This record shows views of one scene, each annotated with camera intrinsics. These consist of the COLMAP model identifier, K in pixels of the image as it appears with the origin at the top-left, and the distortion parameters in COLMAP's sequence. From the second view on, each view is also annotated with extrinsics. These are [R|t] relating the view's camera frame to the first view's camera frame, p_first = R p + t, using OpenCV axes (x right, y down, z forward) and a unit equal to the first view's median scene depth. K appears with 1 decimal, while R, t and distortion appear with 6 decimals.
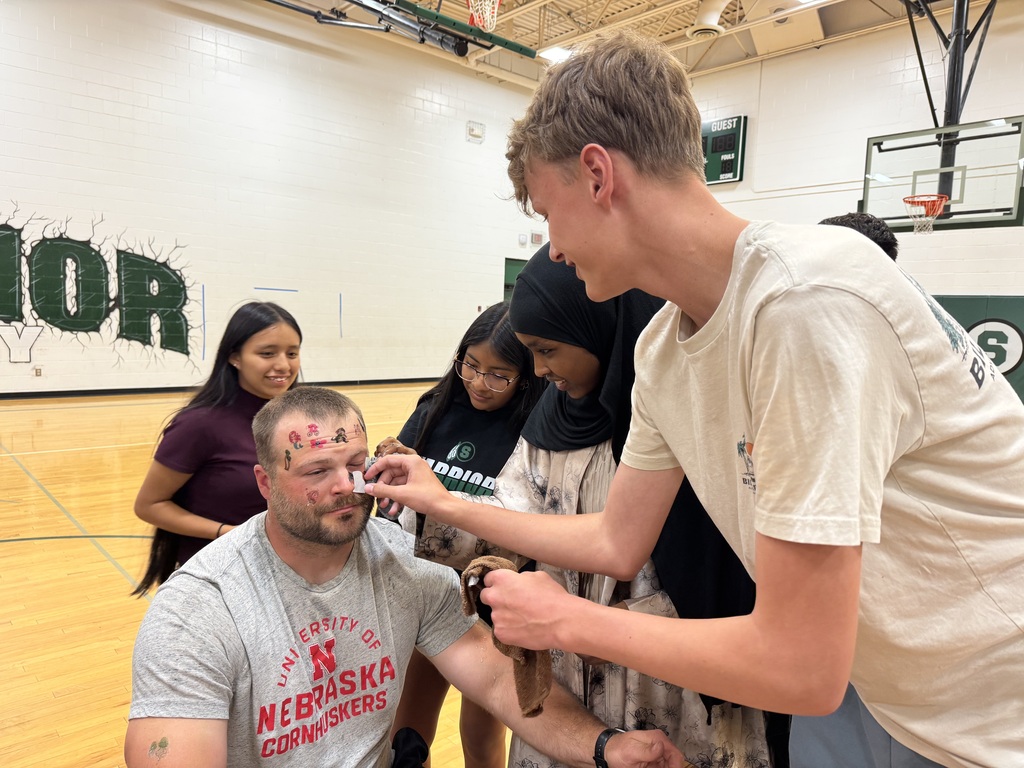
lens RADIAL K [[725.2, 0, 512.0], [0, 725.2, 384.0], [0, 0, 1]] dist [0.045208, -0.068921]
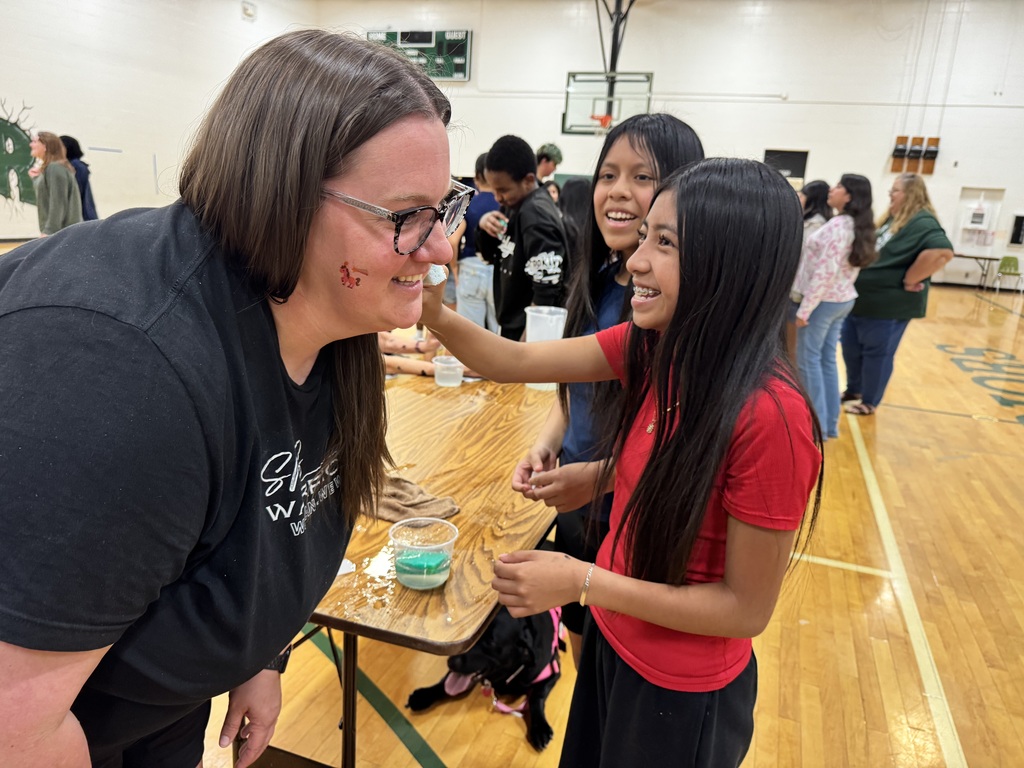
lens RADIAL K [[725.2, 0, 512.0], [0, 725.2, 384.0], [0, 0, 1]] dist [0.045208, -0.068921]
pose [[0.882091, -0.106080, 0.458980, -0.362473], [0.021478, 0.982359, 0.185767, 0.035087], [-0.470589, -0.154006, 0.868808, -0.378613]]
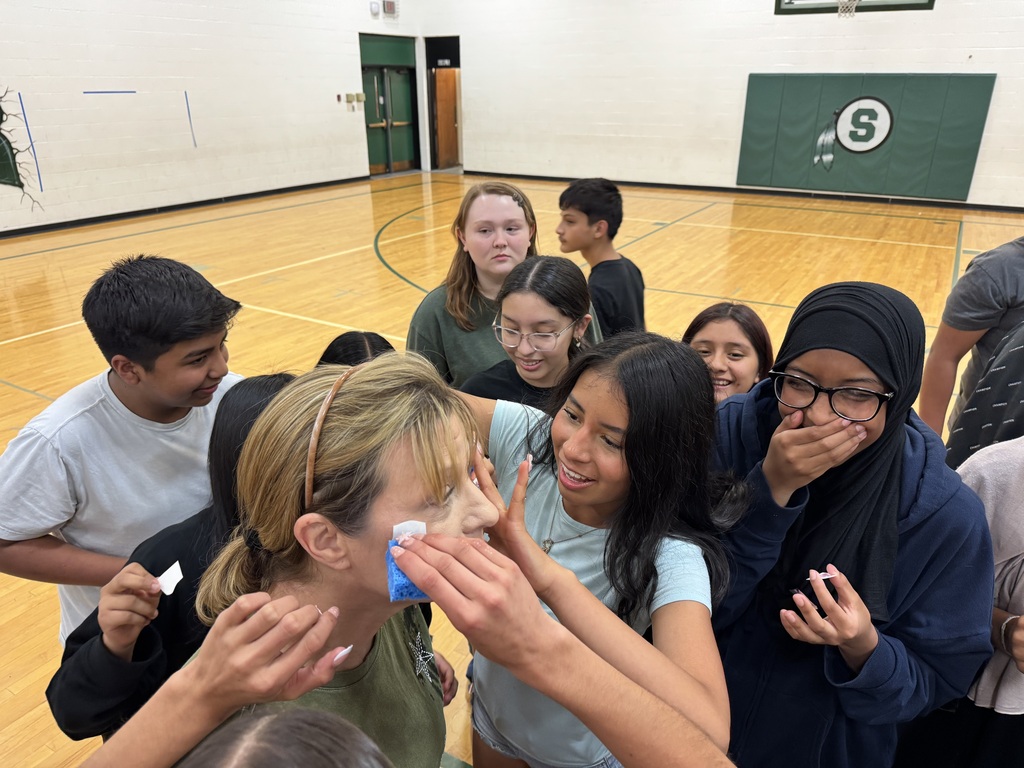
lens RADIAL K [[725.2, 0, 512.0], [0, 725.2, 384.0], [0, 0, 1]] dist [0.045208, -0.068921]
pose [[0.951438, -0.148718, 0.269534, -0.189248], [0.060998, 0.949281, 0.308455, -0.050723], [-0.301736, -0.277035, 0.912254, 0.060302]]
